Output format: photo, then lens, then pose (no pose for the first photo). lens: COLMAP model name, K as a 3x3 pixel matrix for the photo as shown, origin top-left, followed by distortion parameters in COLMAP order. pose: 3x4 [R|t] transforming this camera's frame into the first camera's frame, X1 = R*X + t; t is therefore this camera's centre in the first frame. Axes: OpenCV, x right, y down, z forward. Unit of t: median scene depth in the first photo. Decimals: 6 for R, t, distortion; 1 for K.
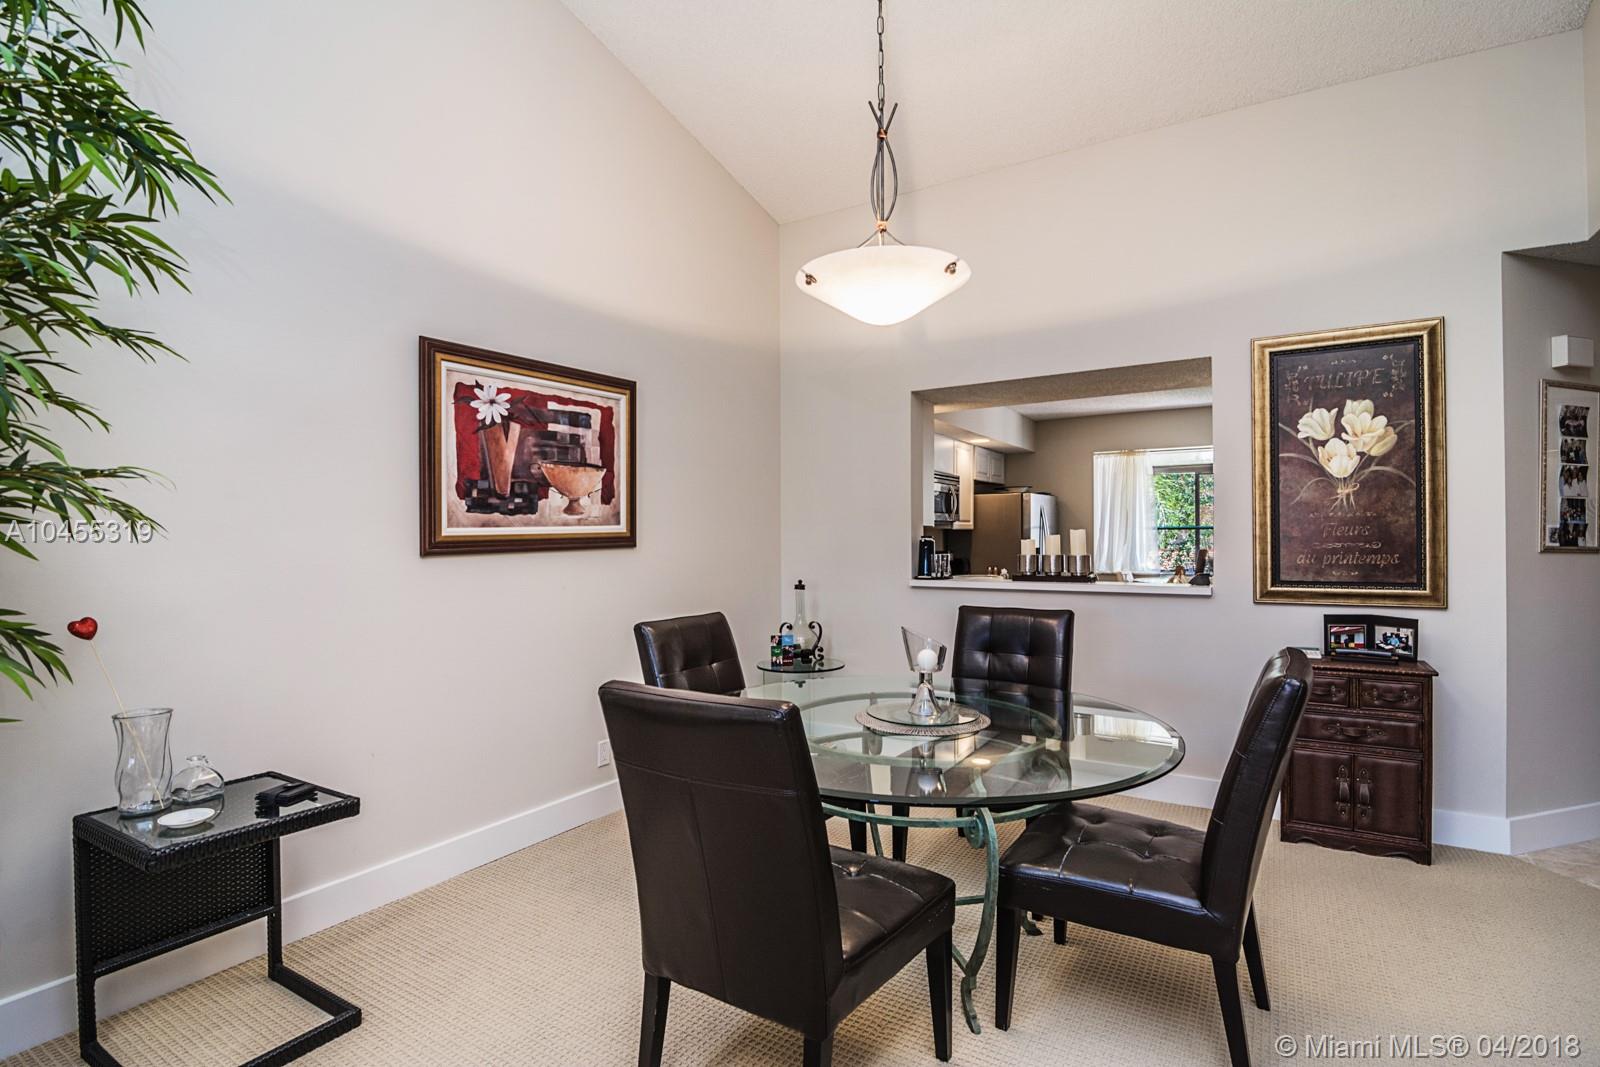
lens RADIAL K [[778.1, 0, 797.7], [0, 778.1, 535.3], [0, 0, 1]] dist [-0.004480, -0.000959]
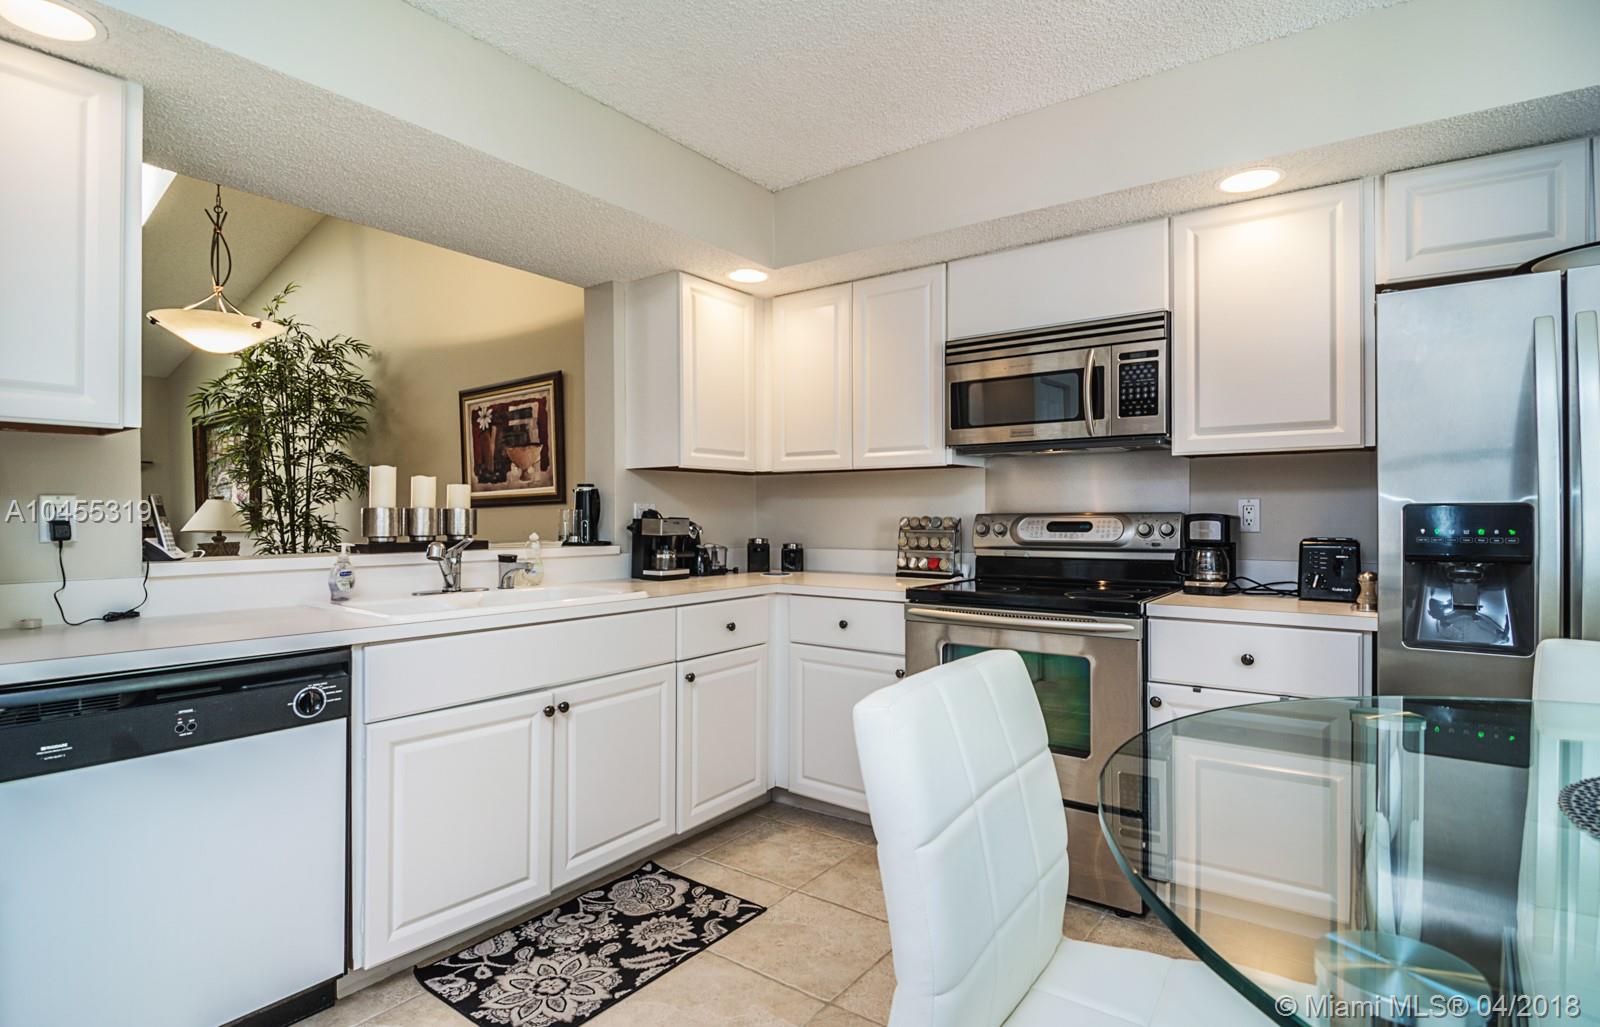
lens RADIAL K [[786.3, 0, 799.1], [0, 786.3, 519.6], [0, 0, 1]] dist [-0.000921, -0.000026]
pose [[-0.072330, 0.004740, -0.997369, 1.122095], [0.002345, 0.999987, 0.004583, 0.040109], [0.997378, -0.002007, -0.072340, 1.615283]]
